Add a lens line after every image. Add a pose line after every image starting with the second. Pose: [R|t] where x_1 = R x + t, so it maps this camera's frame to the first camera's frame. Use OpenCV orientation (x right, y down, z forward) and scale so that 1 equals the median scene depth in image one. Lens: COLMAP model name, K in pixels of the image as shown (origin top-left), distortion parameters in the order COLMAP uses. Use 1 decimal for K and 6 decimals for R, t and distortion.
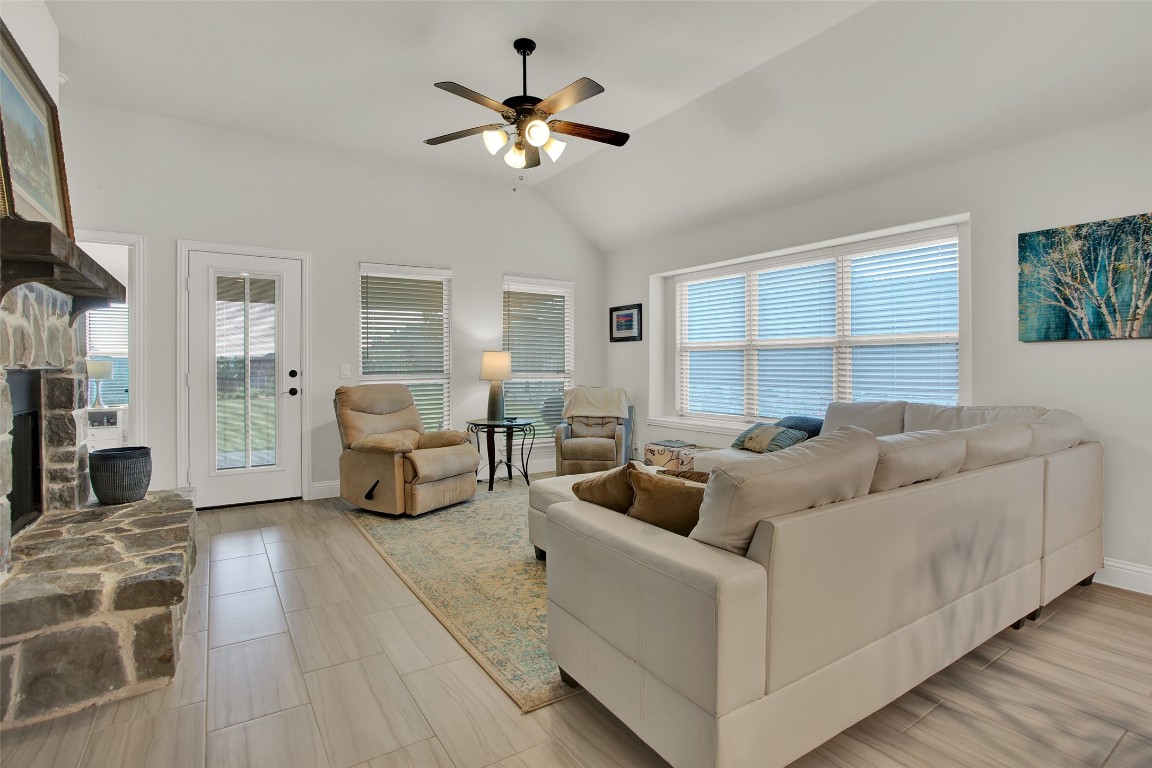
lens RADIAL K [[560.7, 0, 580.3], [0, 560.7, 373.0], [0, 0, 1]] dist [-0.057209, 0.015152]
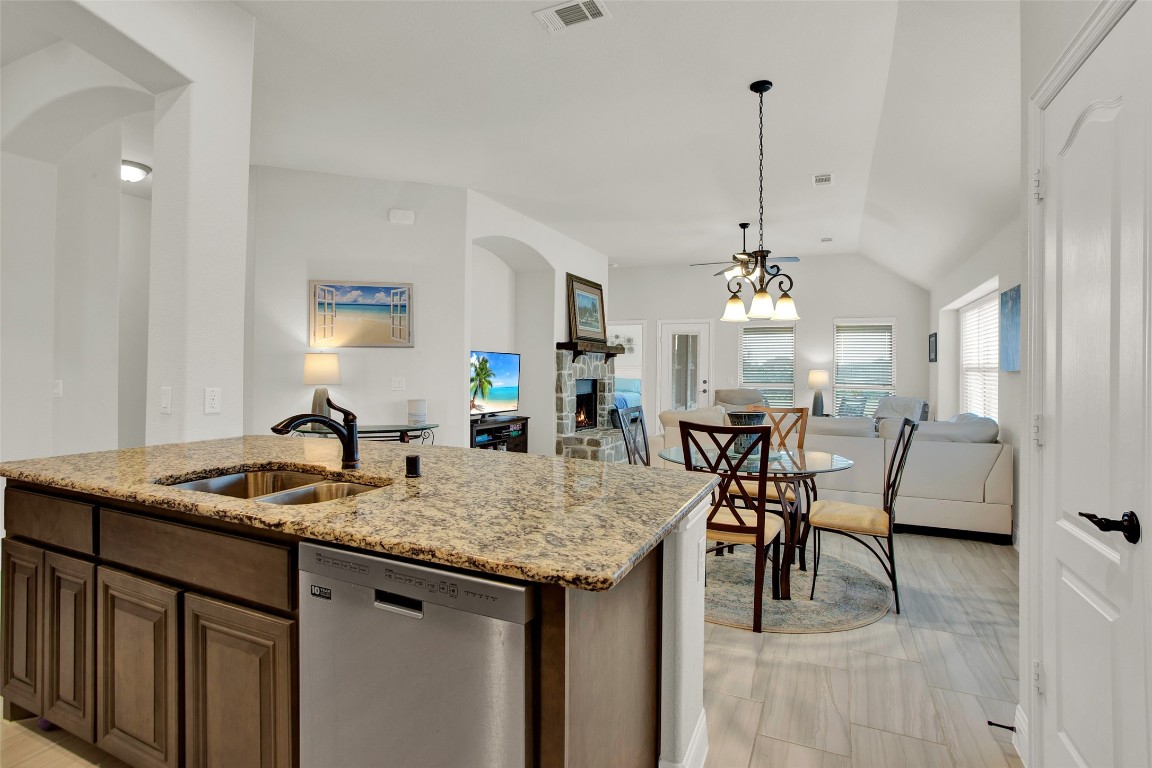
lens RADIAL K [[587.9, 0, 583.5], [0, 587.9, 347.2], [0, 0, 1]] dist [-0.033597, 0.001116]
pose [[0.533175, -0.025308, -0.845627, 1.296187], [-0.019727, 0.998909, -0.042333, -0.032018], [0.845775, 0.039253, 0.532094, -0.607608]]
